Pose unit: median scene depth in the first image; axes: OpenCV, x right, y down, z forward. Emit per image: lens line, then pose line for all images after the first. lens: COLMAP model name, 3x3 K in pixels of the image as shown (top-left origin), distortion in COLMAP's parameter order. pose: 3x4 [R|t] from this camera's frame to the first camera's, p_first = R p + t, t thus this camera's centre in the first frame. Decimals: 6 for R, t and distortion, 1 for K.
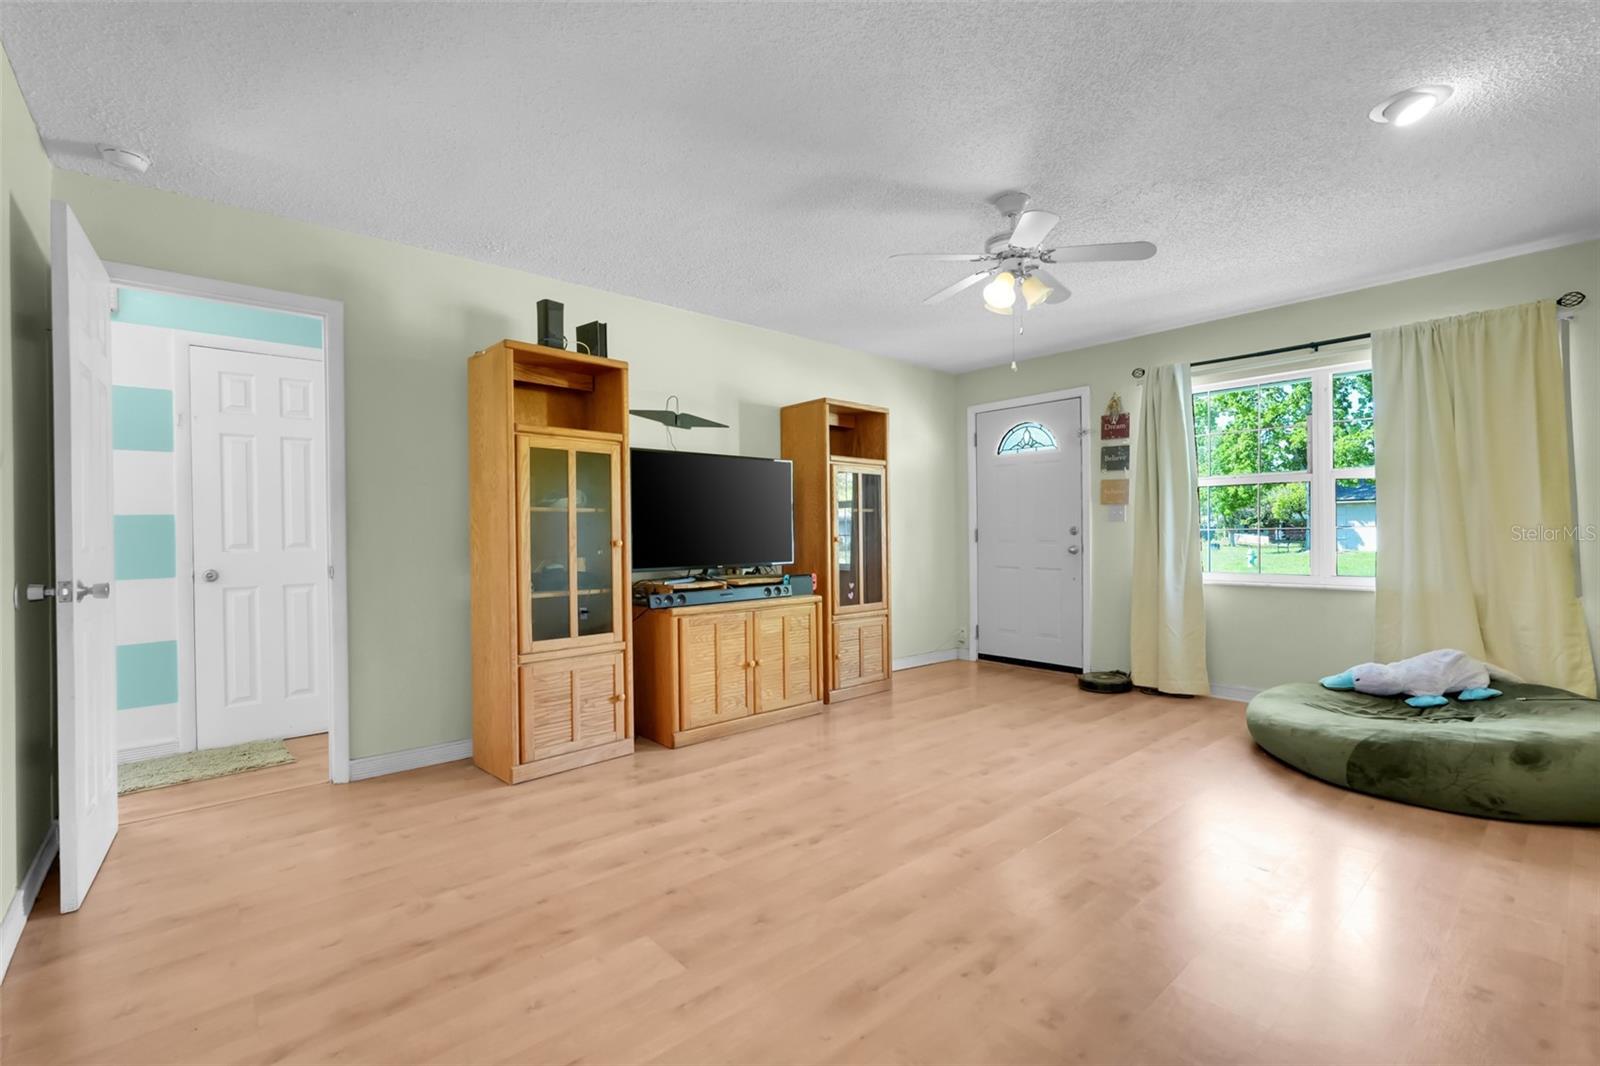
lens RADIAL K [[698.0, 0, 799.6], [0, 698.0, 533.6], [0, 0, 1]] dist [0.001042, 0.000115]
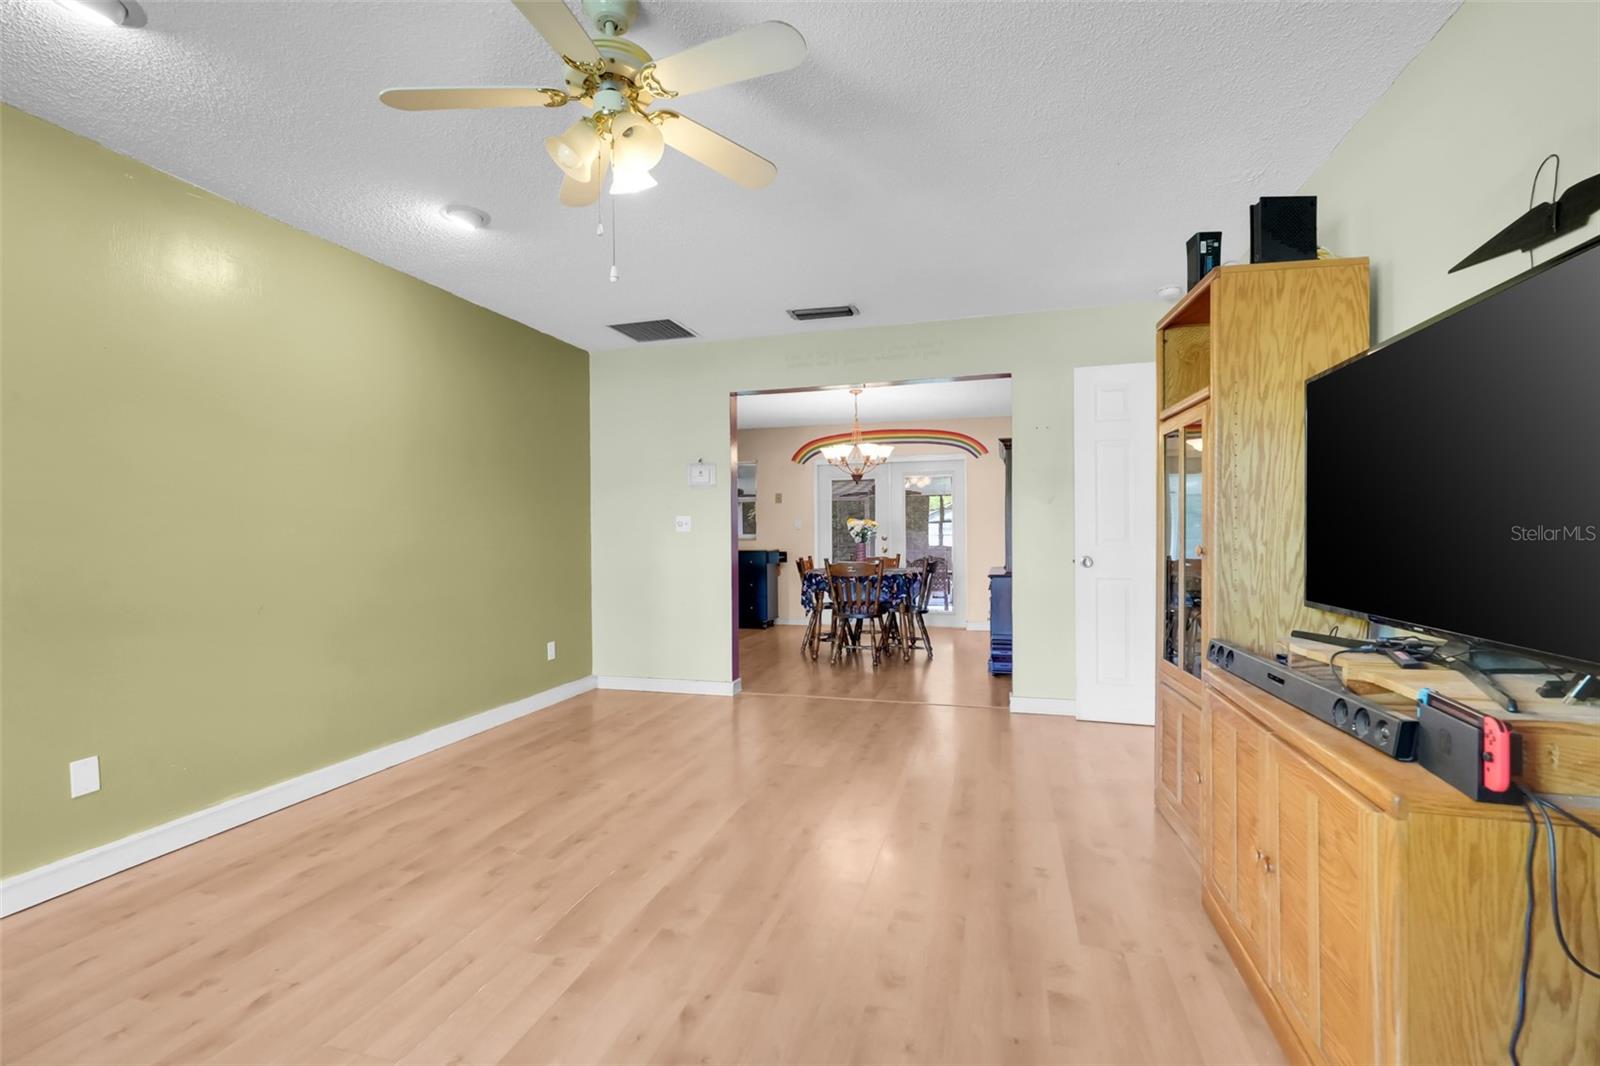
lens RADIAL K [[698.0, 0, 800.3], [0, 698.0, 534.4], [0, 0, 1]] dist [0.001042, 0.000115]
pose [[-0.837840, 0.014185, -0.545732, 0.617584], [0.013295, 0.999896, 0.005579, -0.016667], [0.545755, -0.002581, -0.837941, 1.937411]]
